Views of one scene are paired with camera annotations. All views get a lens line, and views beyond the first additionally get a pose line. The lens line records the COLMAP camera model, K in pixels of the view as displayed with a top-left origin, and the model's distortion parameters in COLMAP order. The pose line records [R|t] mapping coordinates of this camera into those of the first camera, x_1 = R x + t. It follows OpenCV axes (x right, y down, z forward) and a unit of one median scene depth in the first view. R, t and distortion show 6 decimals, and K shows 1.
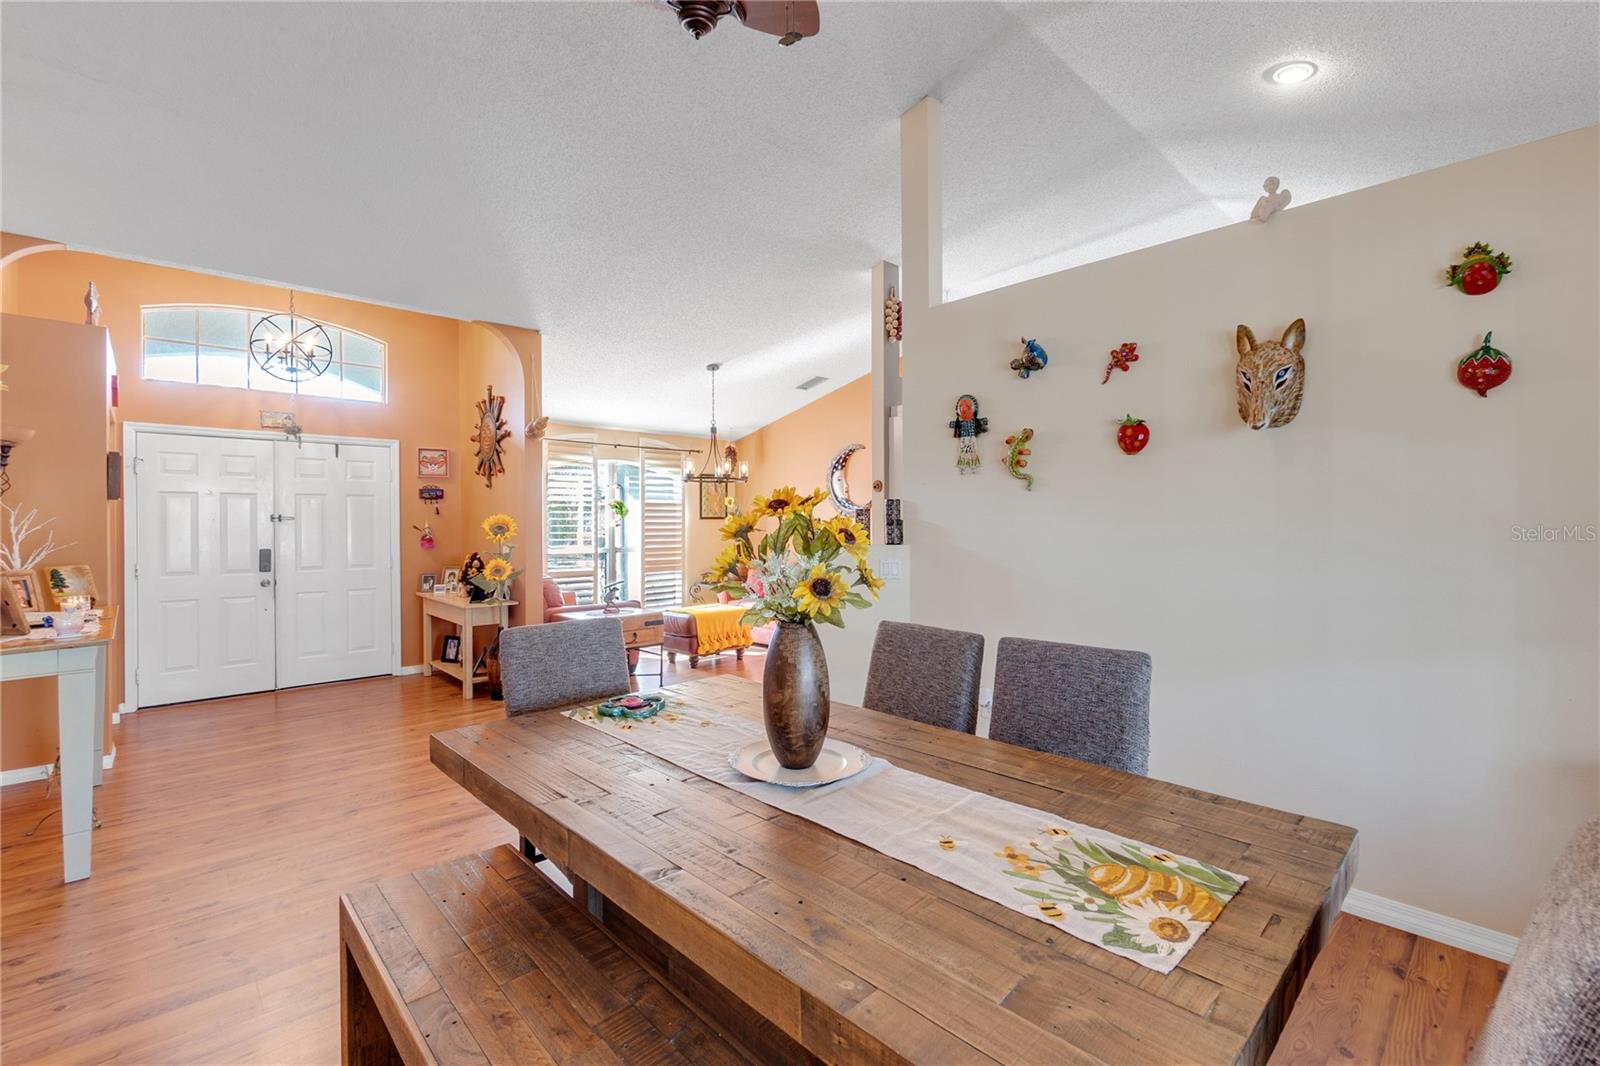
lens RADIAL K [[695.3, 0, 798.1], [0, 695.3, 523.6], [0, 0, 1]] dist [-0.002104, -0.000354]
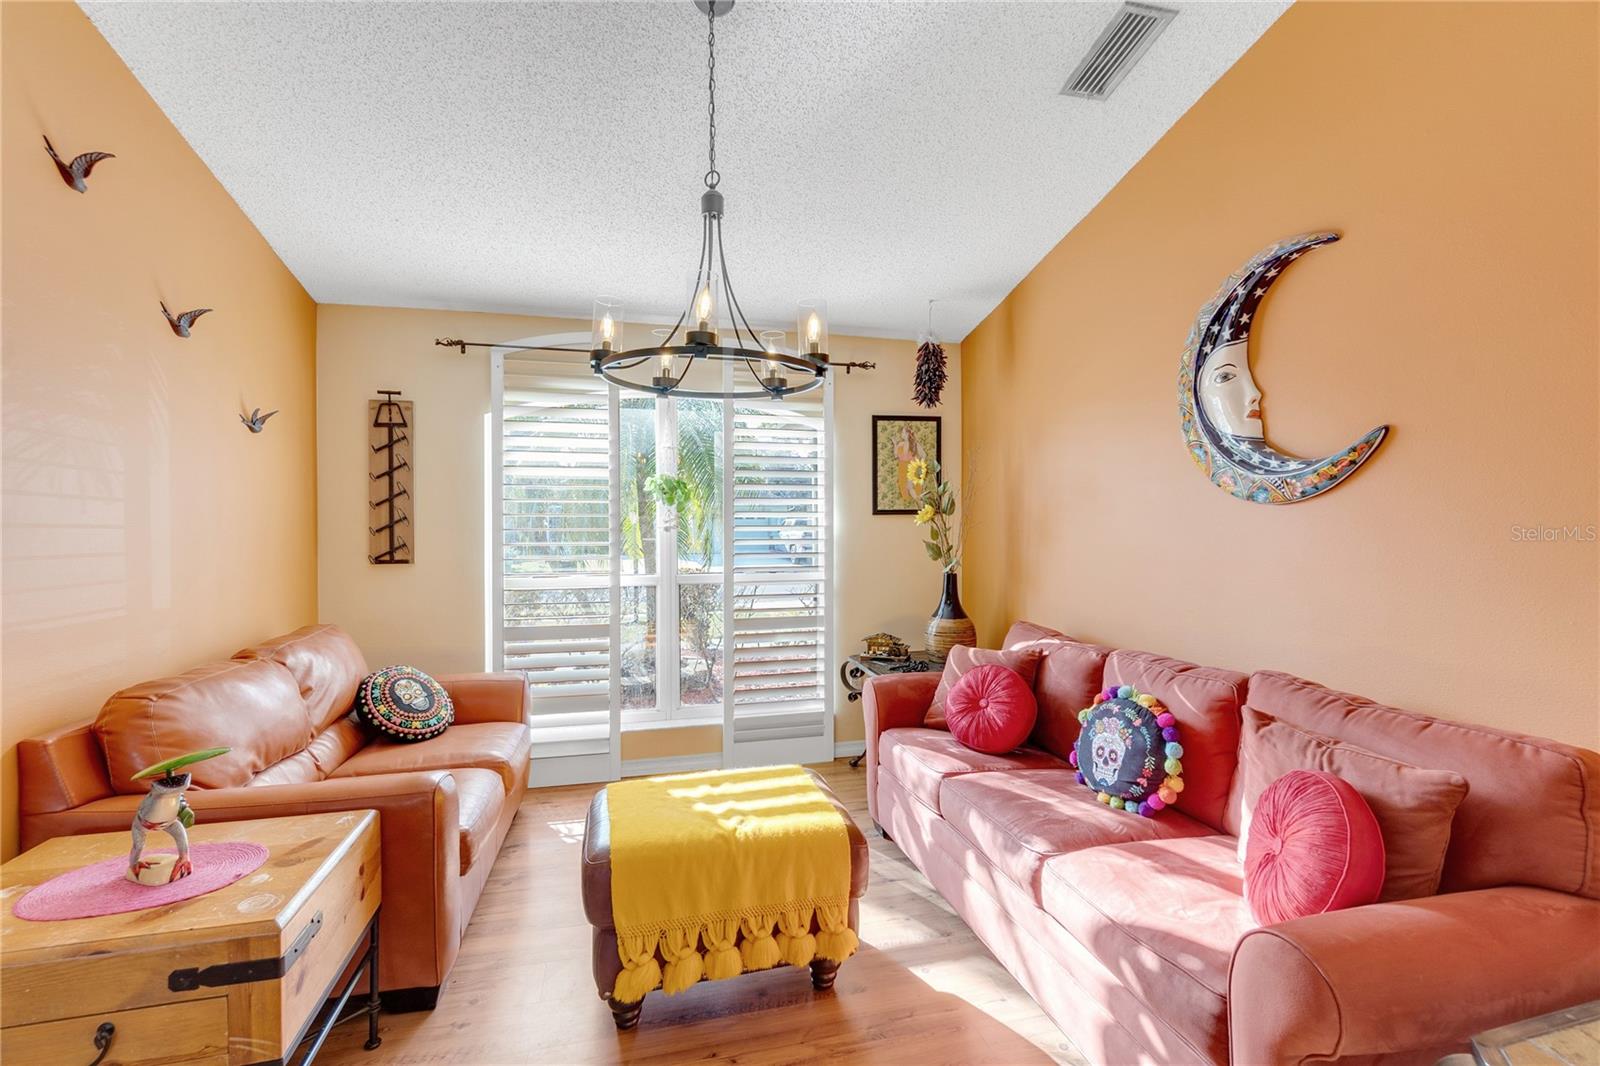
lens RADIAL K [[695.3, 0, 798.1], [0, 695.3, 523.6], [0, 0, 1]] dist [-0.002104, -0.000354]
pose [[0.870272, 0.002553, -0.492564, 0.046412], [-0.001210, 0.999995, 0.003046, -0.002360], [0.492569, -0.002055, 0.870271, 0.658119]]
